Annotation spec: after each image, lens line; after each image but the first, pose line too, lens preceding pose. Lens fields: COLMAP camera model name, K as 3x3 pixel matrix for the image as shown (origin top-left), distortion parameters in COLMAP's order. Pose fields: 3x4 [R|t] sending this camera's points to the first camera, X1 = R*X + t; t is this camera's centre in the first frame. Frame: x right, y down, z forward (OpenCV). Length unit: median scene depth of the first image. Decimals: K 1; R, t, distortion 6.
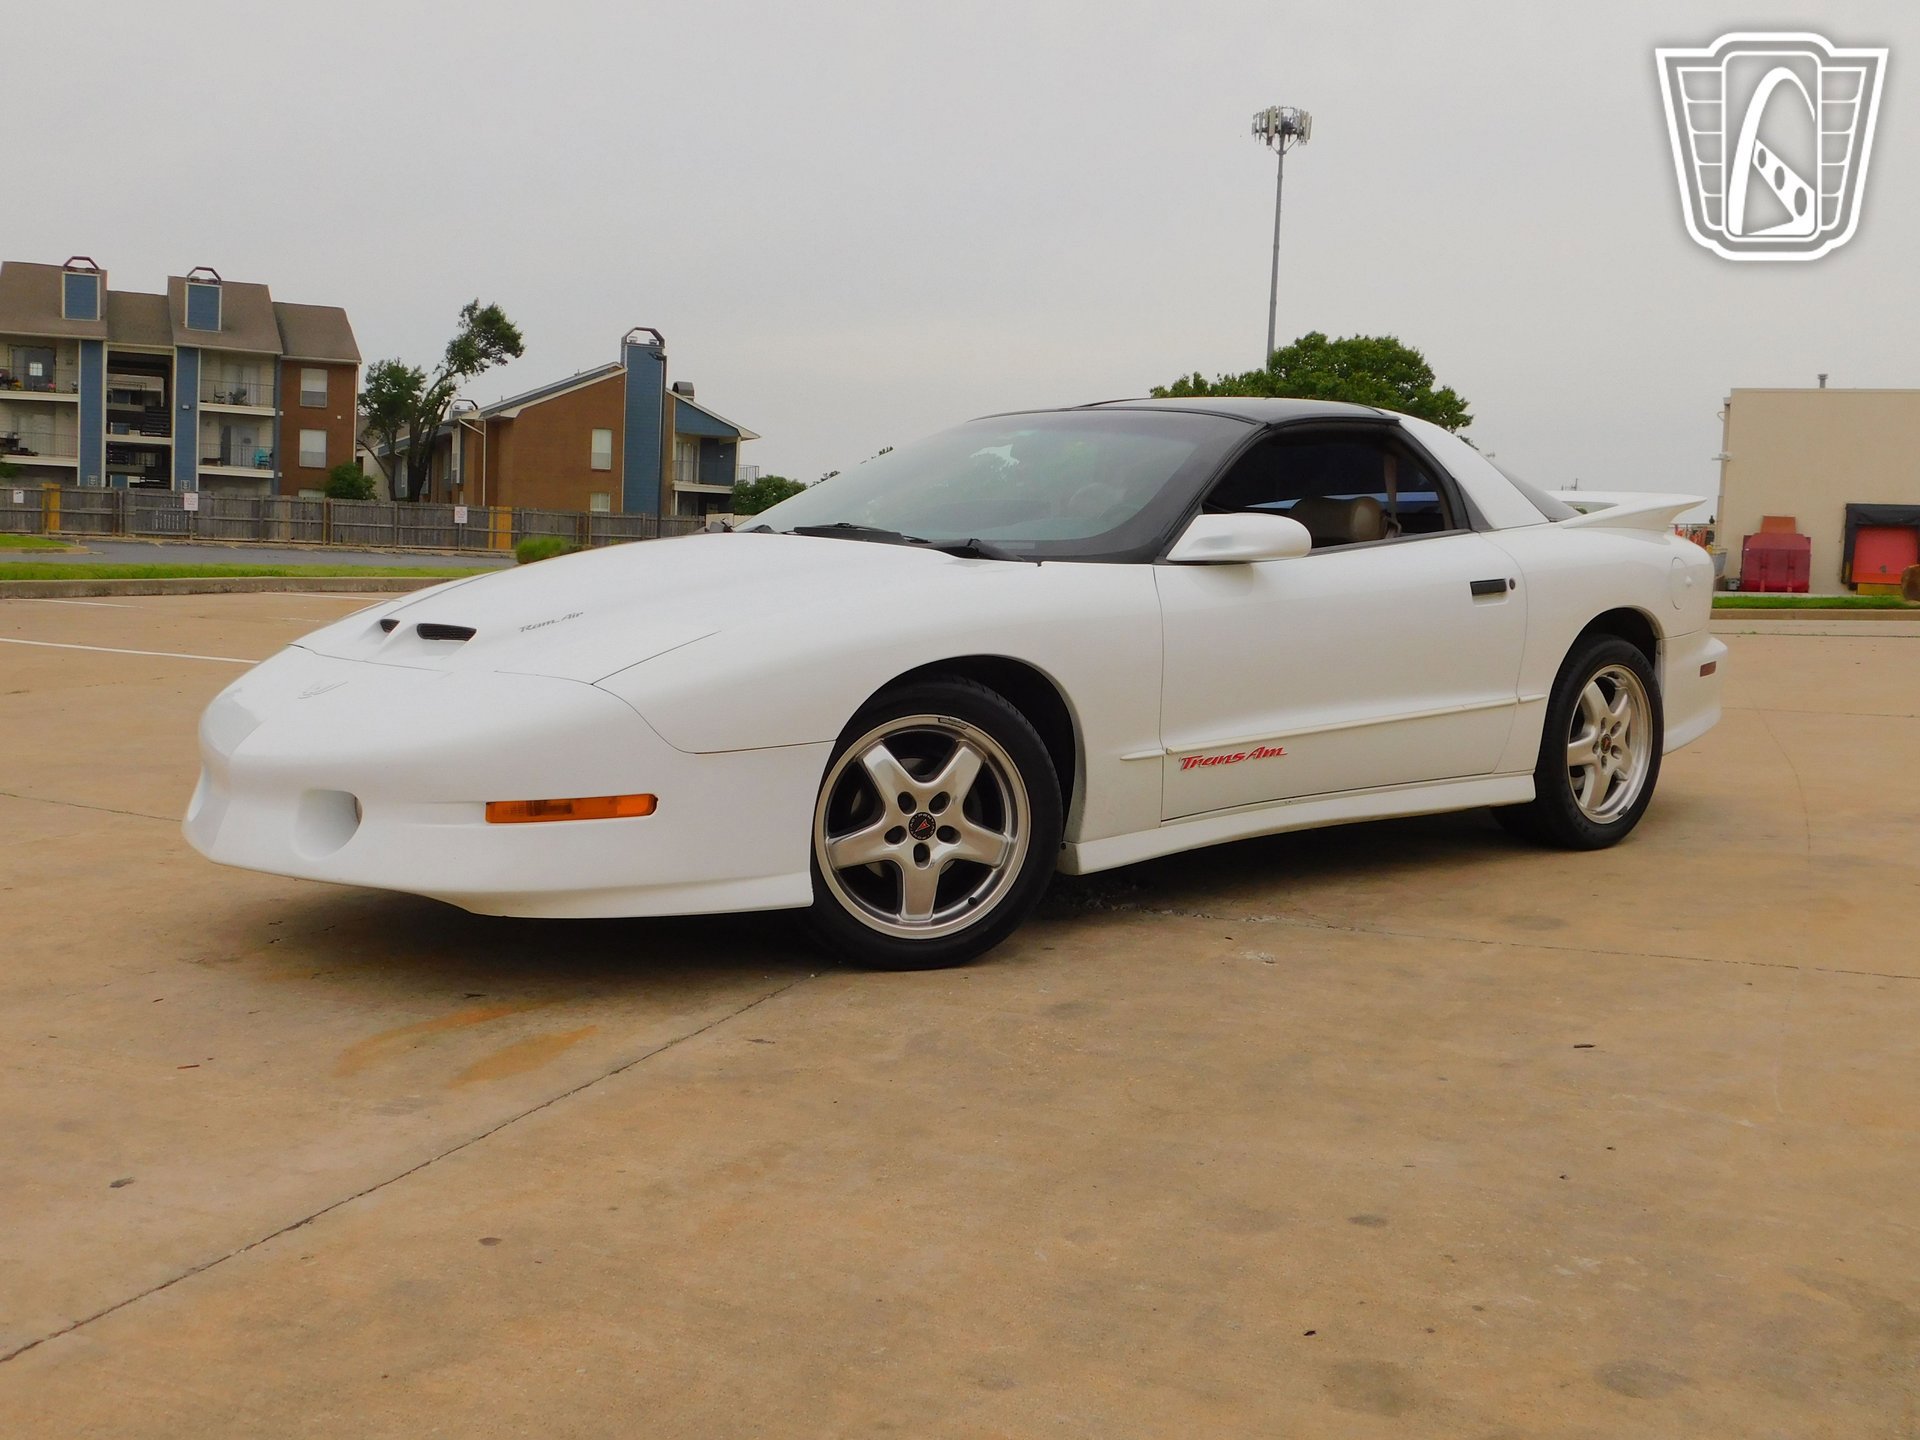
lens RADIAL K [[2036.9, 0, 960.0], [0, 2036.9, 720.0], [0, 0, 1]] dist [0.001749, 0.000102]
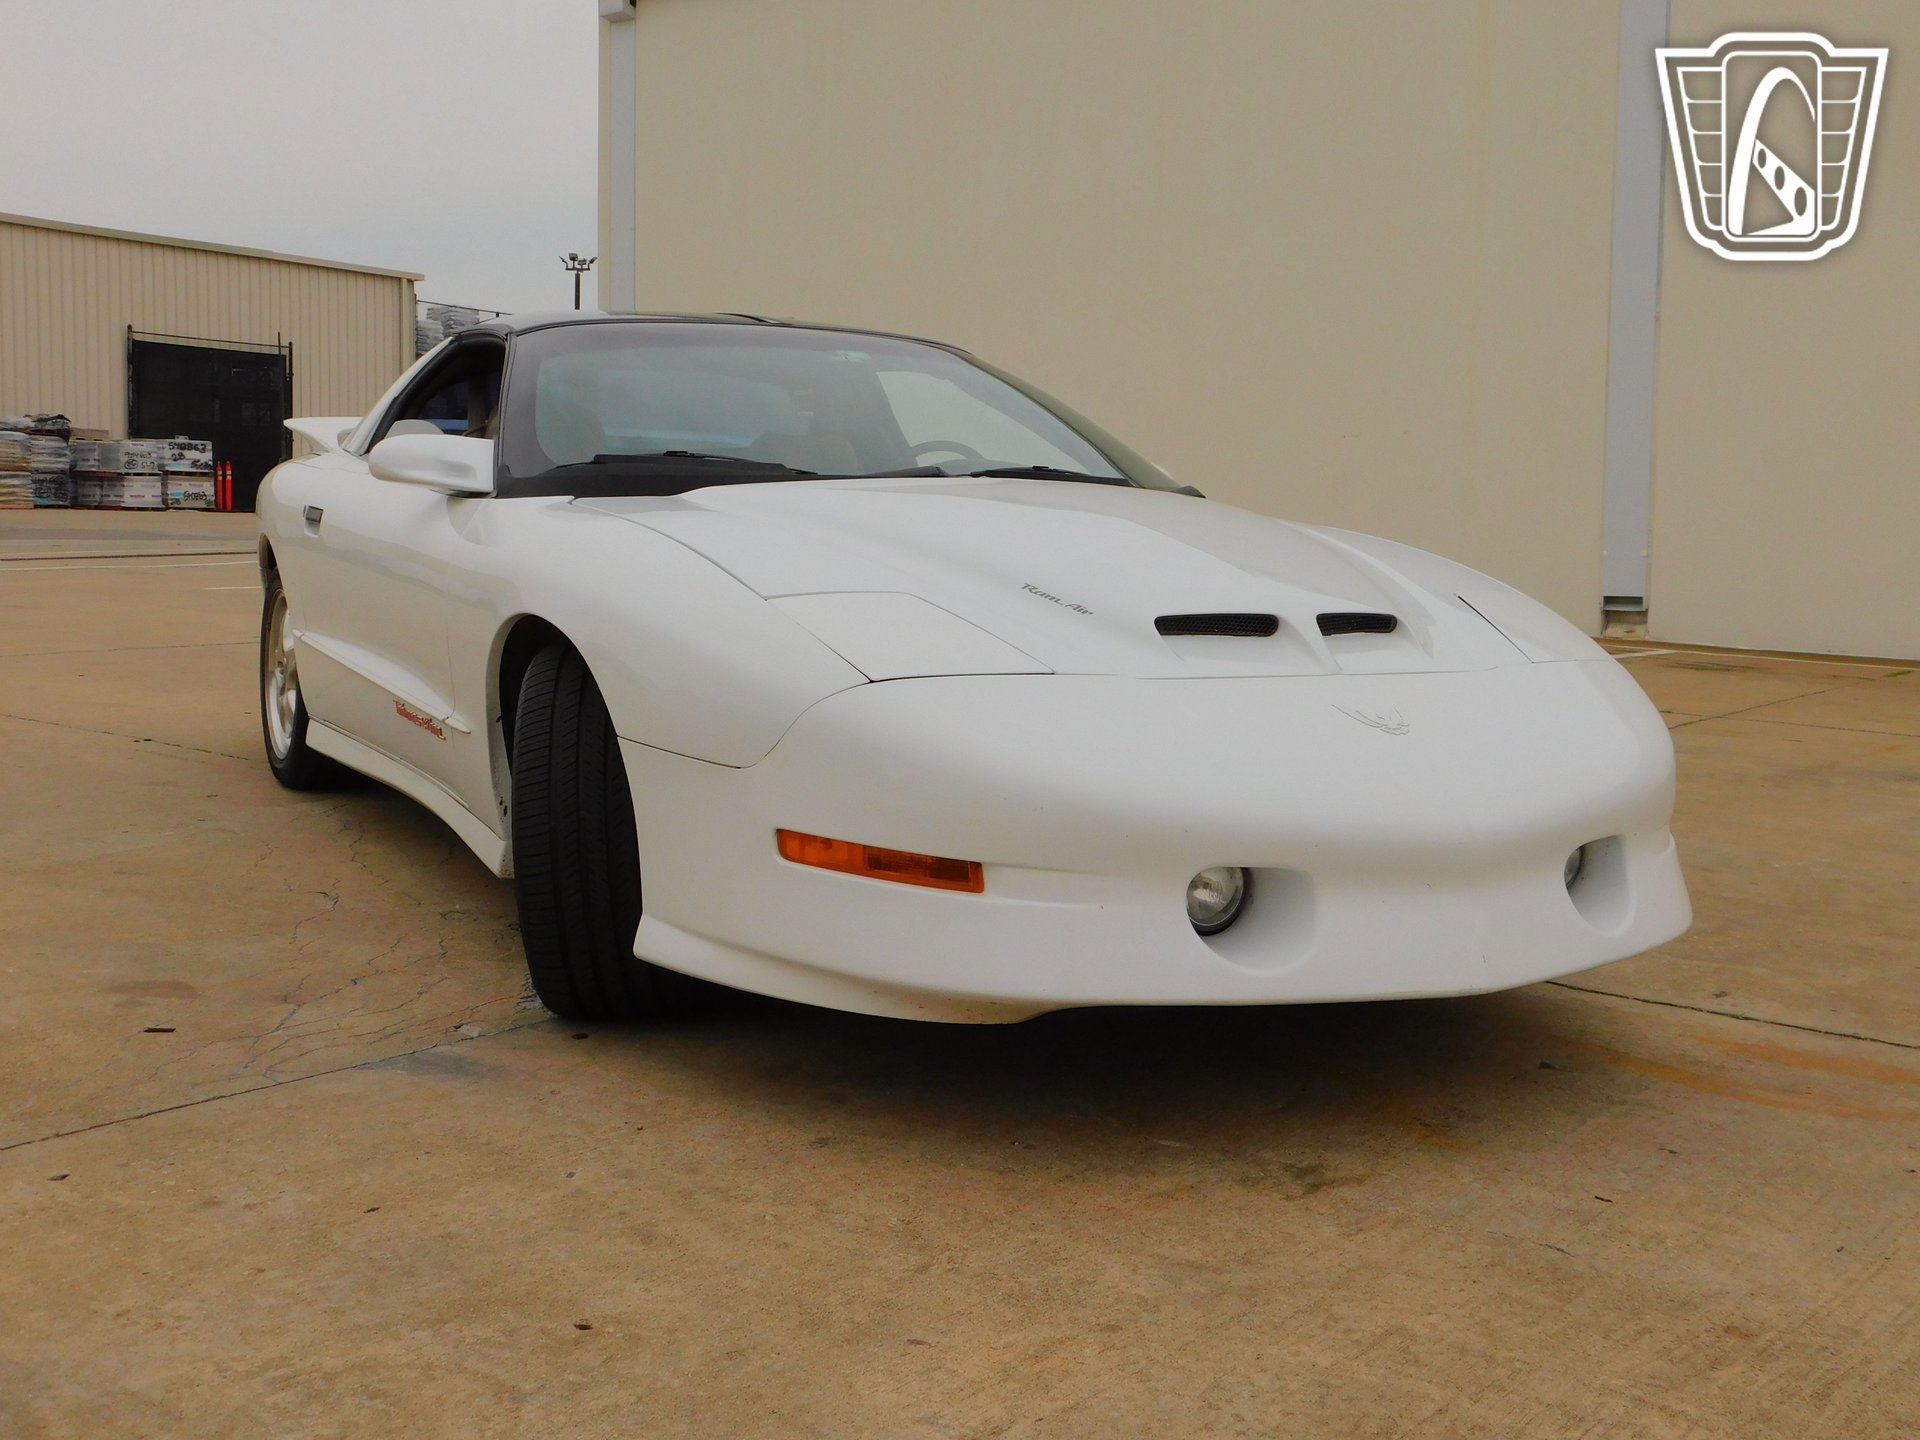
lens RADIAL K [[2036.9, 0, 960.0], [0, 2036.9, 720.0], [0, 0, 1]] dist [0.001749, 0.000102]
pose [[0.237523, -0.115000, 0.964551, -0.382731], [0.072590, 0.992292, 0.100432, -0.035565], [-0.968666, 0.046162, 0.244040, 0.371606]]
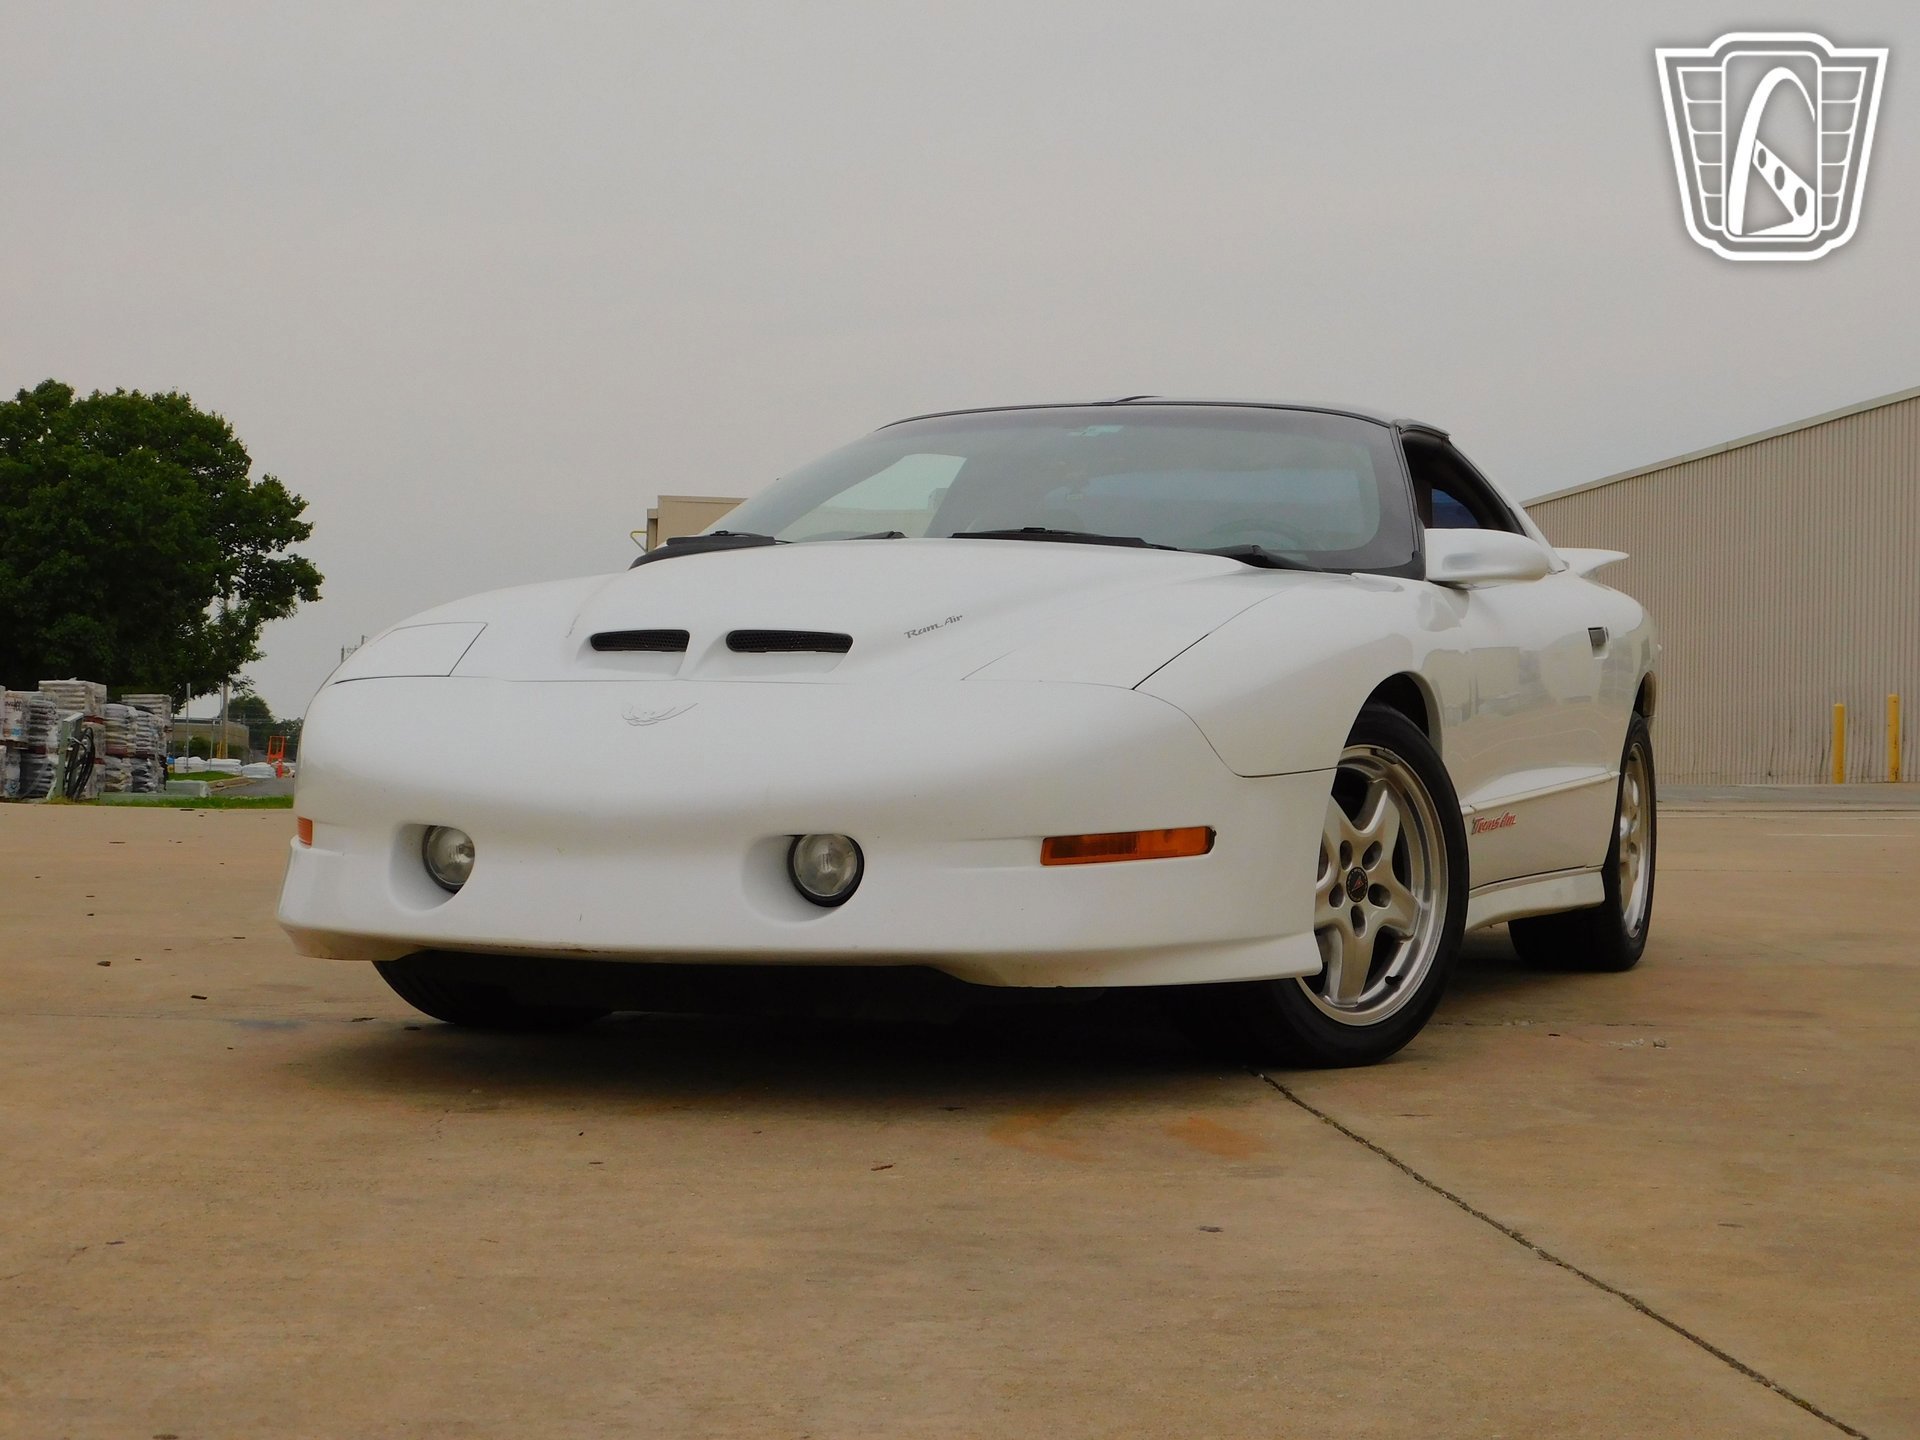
lens RADIAL K [[3379.6, 0, 960.0], [0, 3379.6, 720.0], [0, 0, 1]] dist [0.007974, 0.096677]
pose [[0.886311, 0.000285, 0.463091, -0.296175], [0.043139, 0.995601, -0.083177, 0.035022], [-0.461077, 0.093698, 0.882399, -0.042573]]
